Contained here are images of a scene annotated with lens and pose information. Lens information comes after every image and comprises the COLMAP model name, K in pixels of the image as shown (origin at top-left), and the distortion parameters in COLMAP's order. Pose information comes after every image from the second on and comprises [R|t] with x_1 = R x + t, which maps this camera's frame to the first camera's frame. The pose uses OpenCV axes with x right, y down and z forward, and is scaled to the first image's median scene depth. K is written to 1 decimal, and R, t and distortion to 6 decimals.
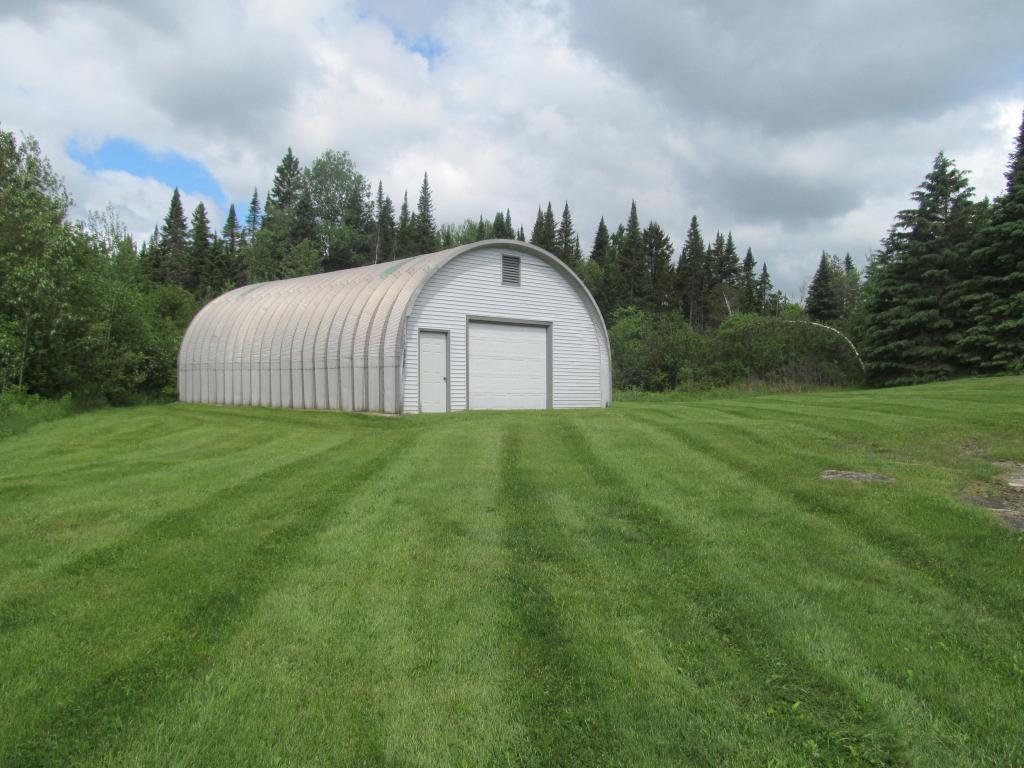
lens RADIAL K [[849.3, 0, 512.0], [0, 849.3, 384.0], [0, 0, 1]] dist [-0.052297, 0.010653]
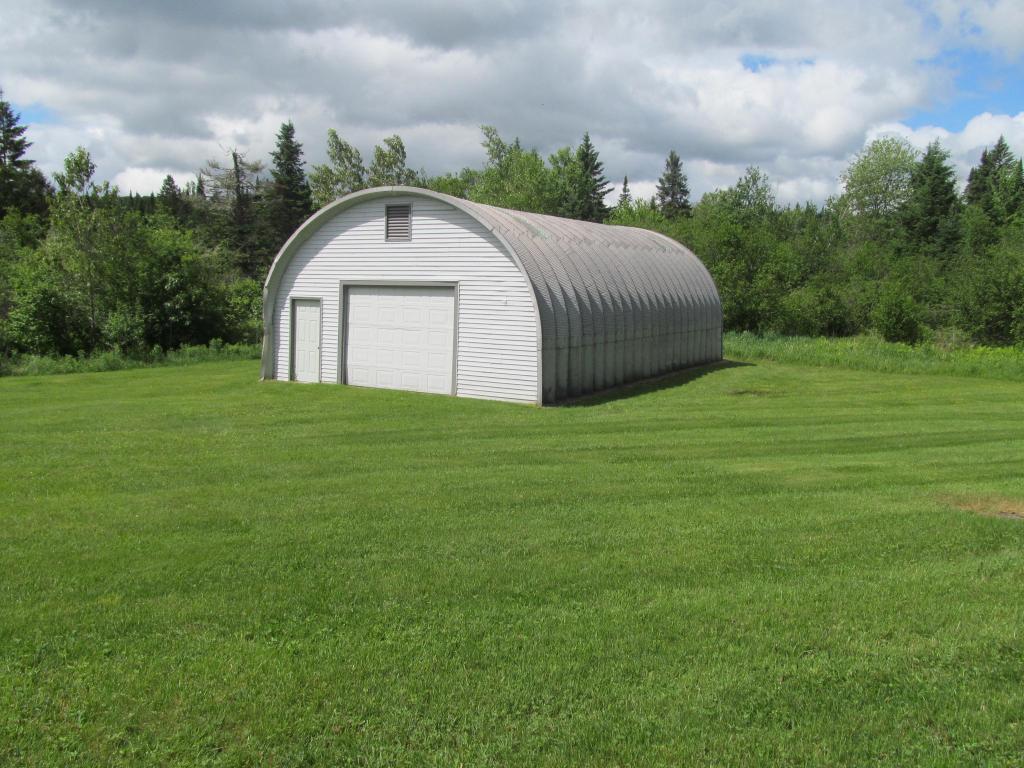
lens RADIAL K [[849.3, 0, 512.0], [0, 849.3, 384.0], [0, 0, 1]] dist [-0.052297, 0.010653]
pose [[0.217547, 0.082533, -0.972554, 0.850560], [-0.035900, 0.996421, 0.076528, -0.044503], [0.975389, 0.018266, 0.219731, 0.941832]]
